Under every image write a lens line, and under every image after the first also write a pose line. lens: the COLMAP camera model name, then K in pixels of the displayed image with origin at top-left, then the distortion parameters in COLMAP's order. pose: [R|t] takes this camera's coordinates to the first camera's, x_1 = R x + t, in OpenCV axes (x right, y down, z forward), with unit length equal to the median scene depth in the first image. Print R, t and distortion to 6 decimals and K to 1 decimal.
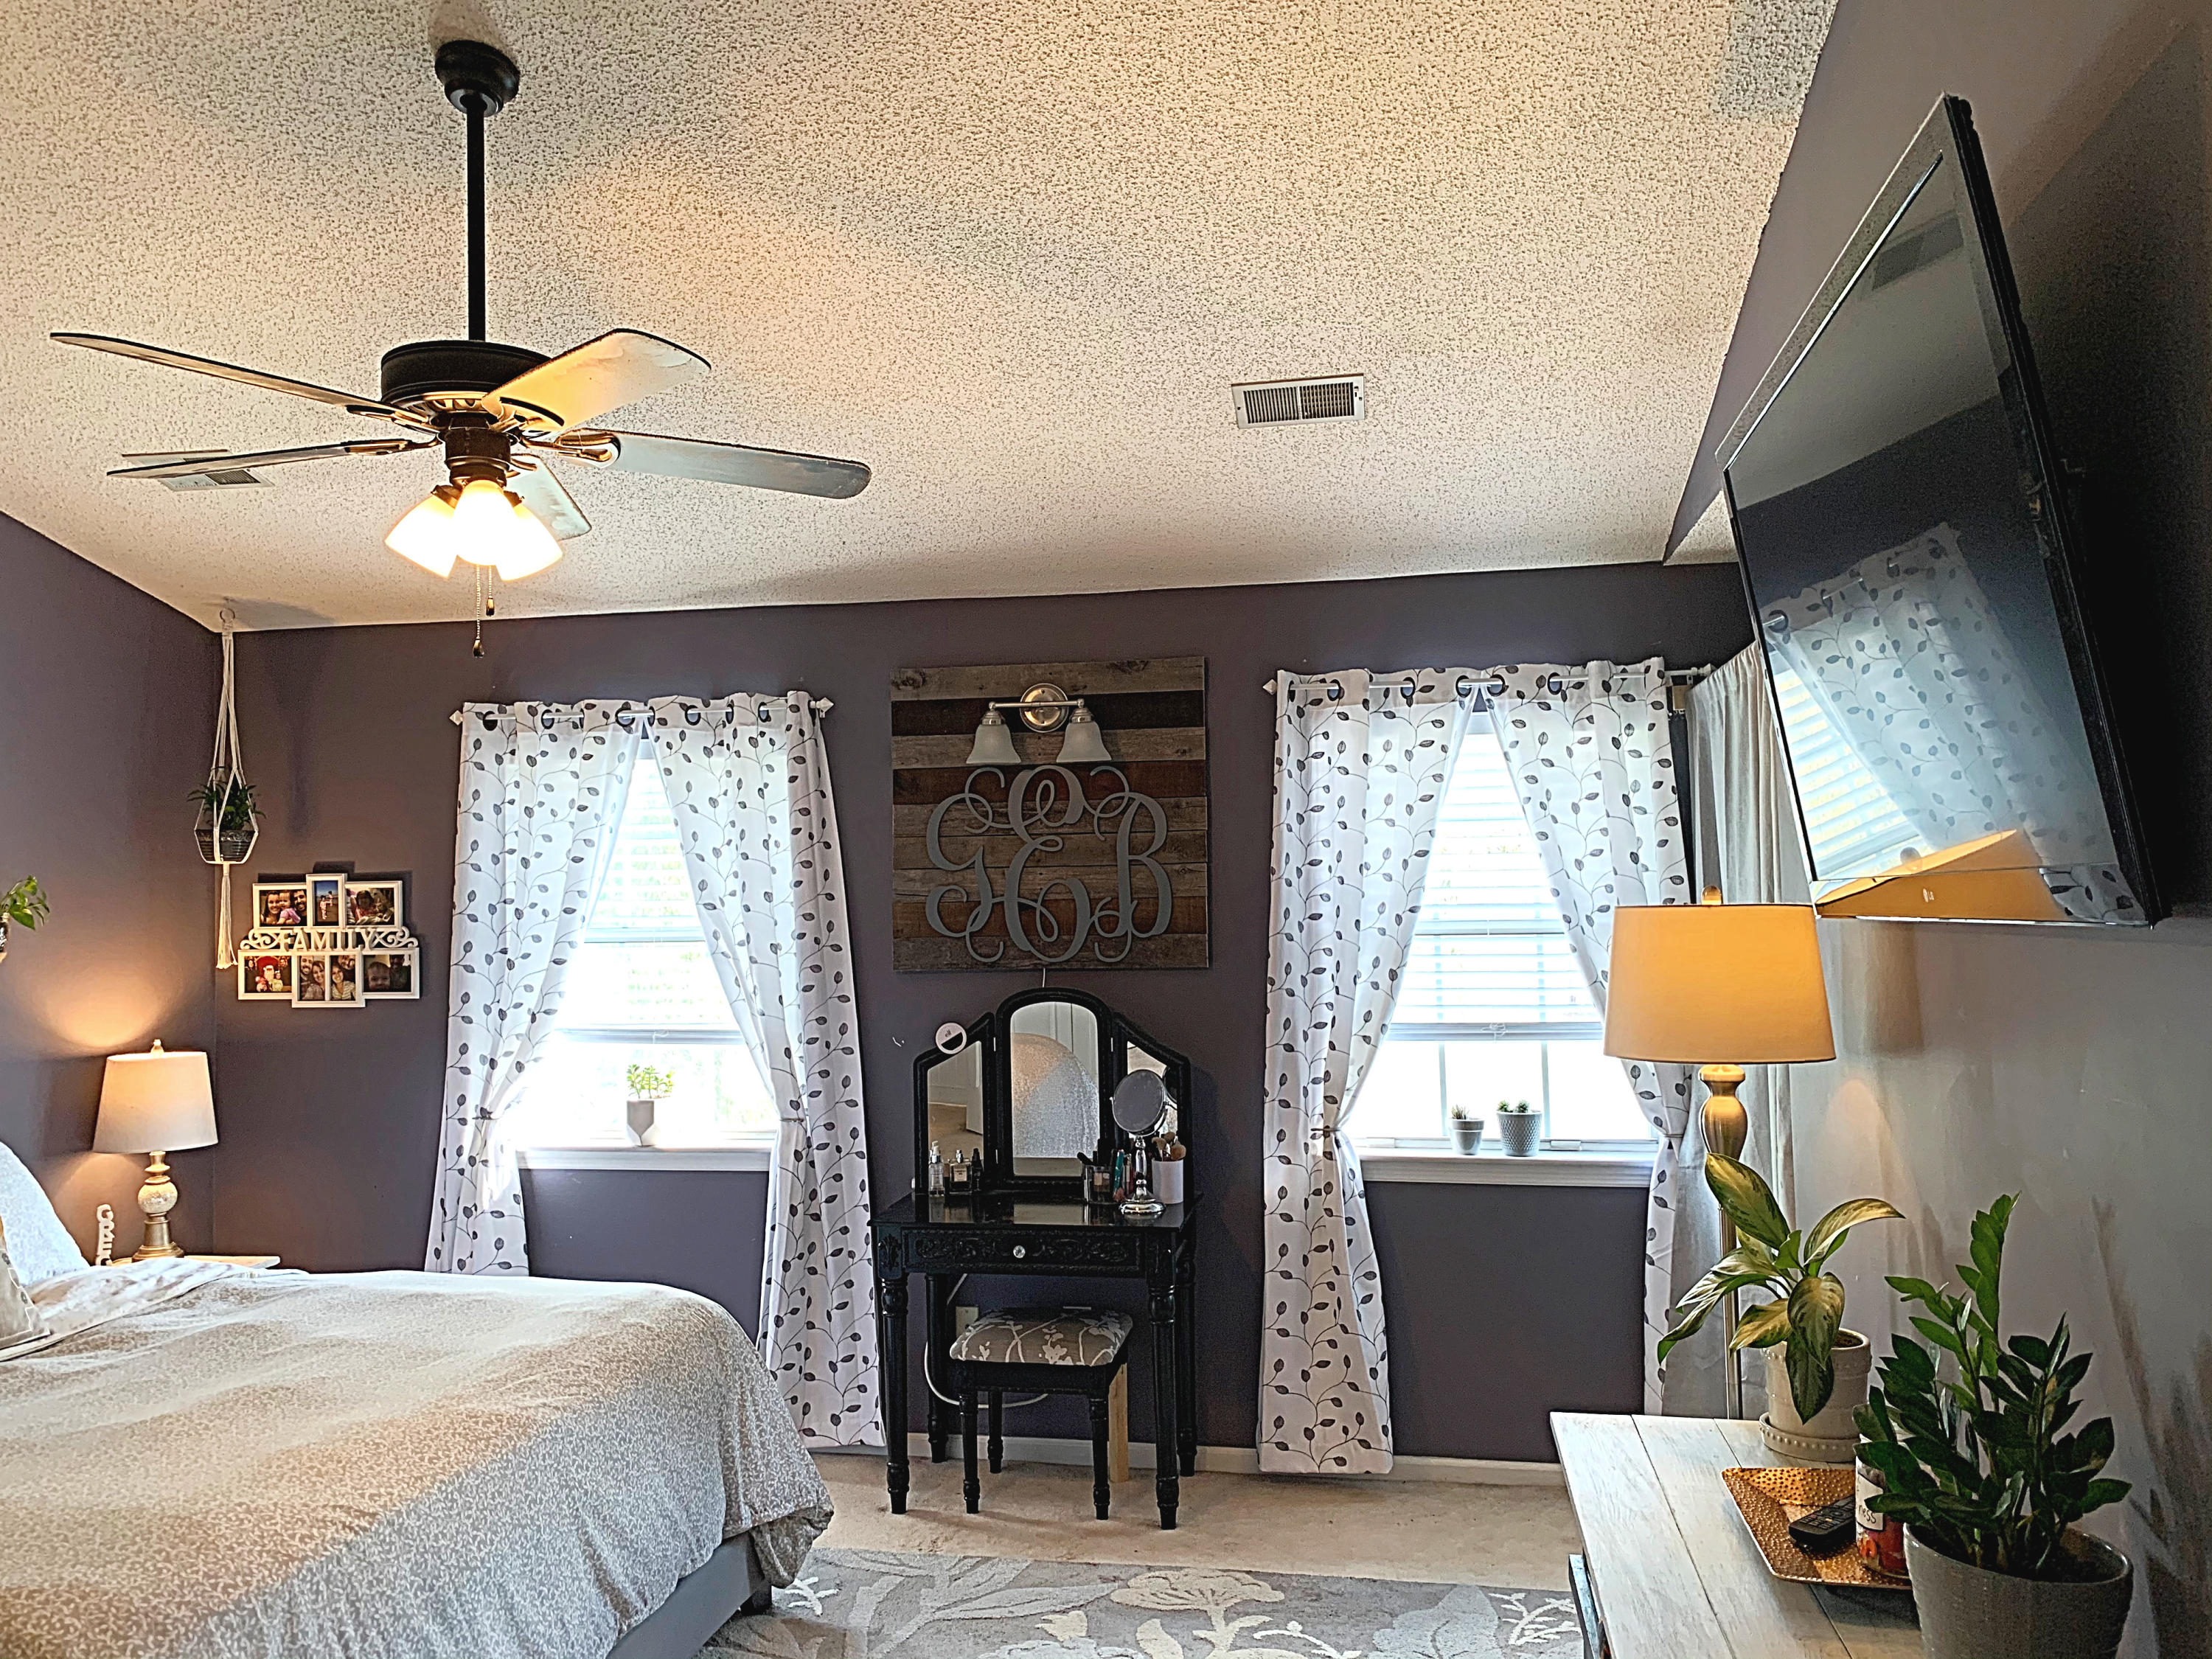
lens RADIAL K [[1676.1, 0, 1069.7], [0, 1676.1, 818.8], [0, 0, 1]] dist [0.042952, -0.041345]
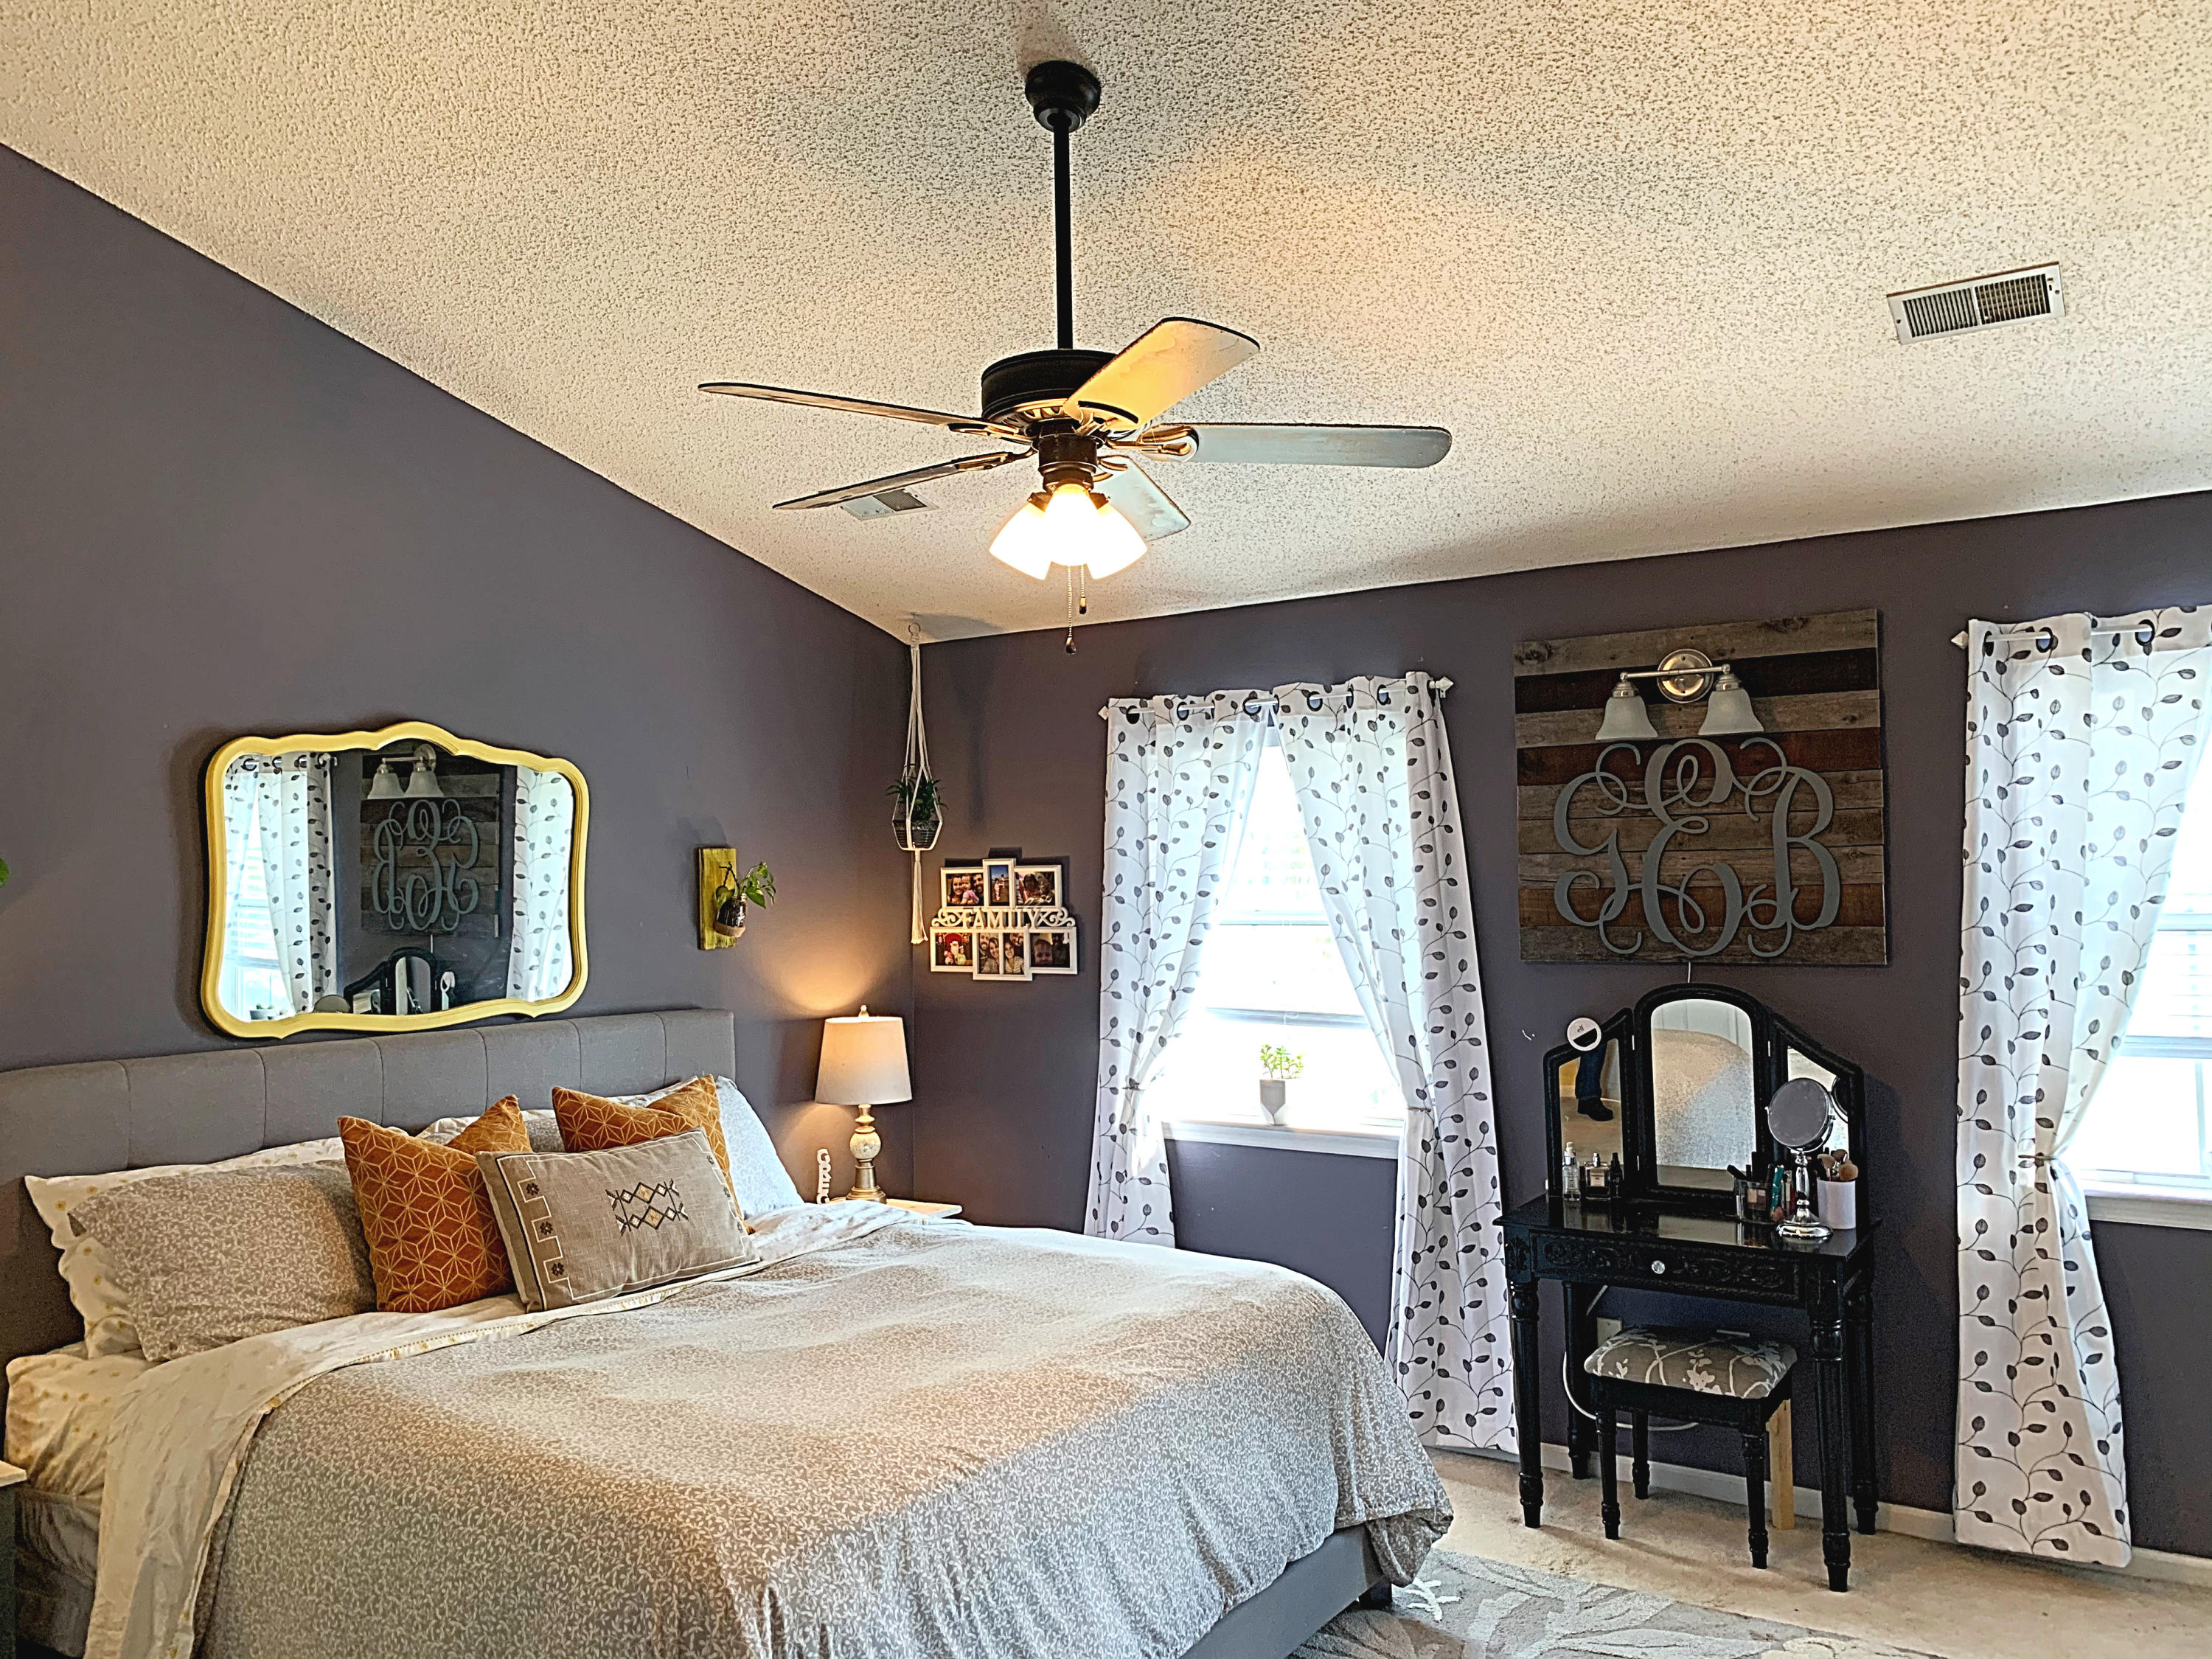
lens RADIAL K [[1676.1, 0, 1093.8], [0, 1676.1, 819.5], [0, 0, 1]] dist [0.042952, -0.041345]
pose [[0.926414, -0.011699, -0.376324, 0.033562], [0.015694, 0.999848, 0.007552, -0.000357], [0.376179, -0.012903, 0.926457, 0.024904]]
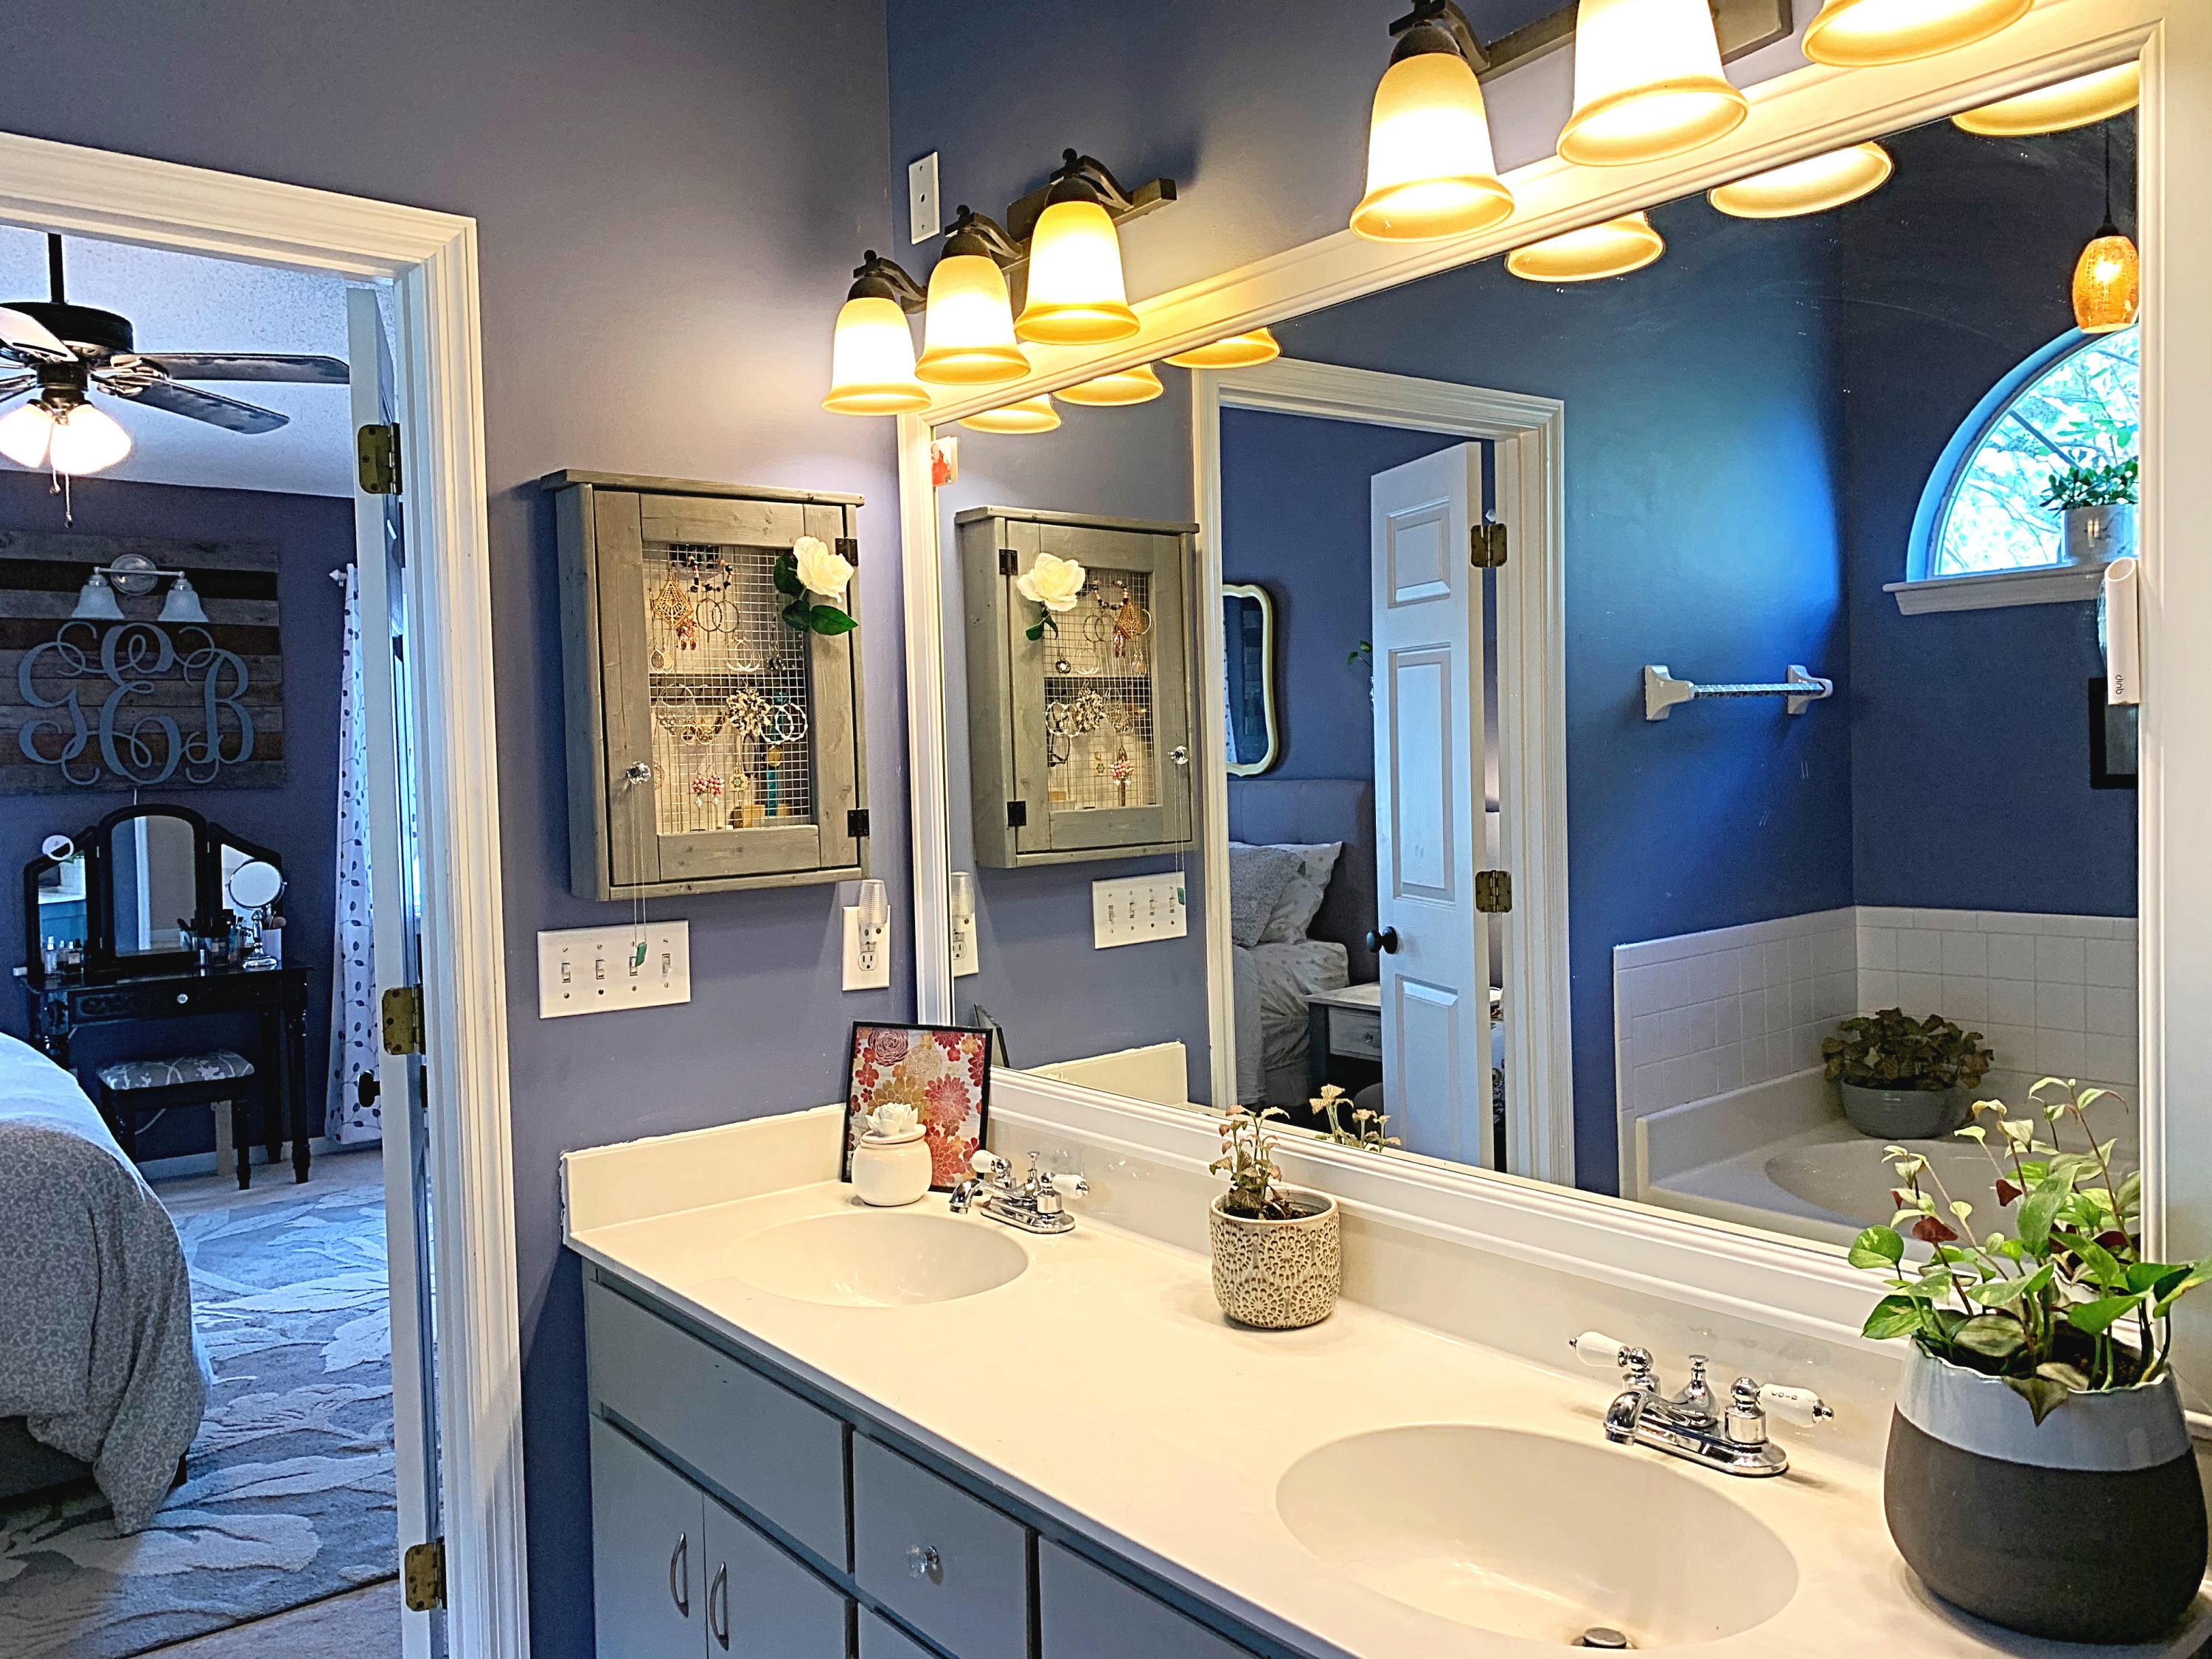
lens RADIAL K [[1676.1, 0, 1104.7], [0, 1676.1, 821.0], [0, 0, 1]] dist [0.042952, -0.041345]
pose [[0.649031, -0.024103, 0.760380, -0.537435], [-0.027085, 0.998132, 0.054758, 0.027592], [-0.760280, -0.056135, 0.647166, -0.368878]]
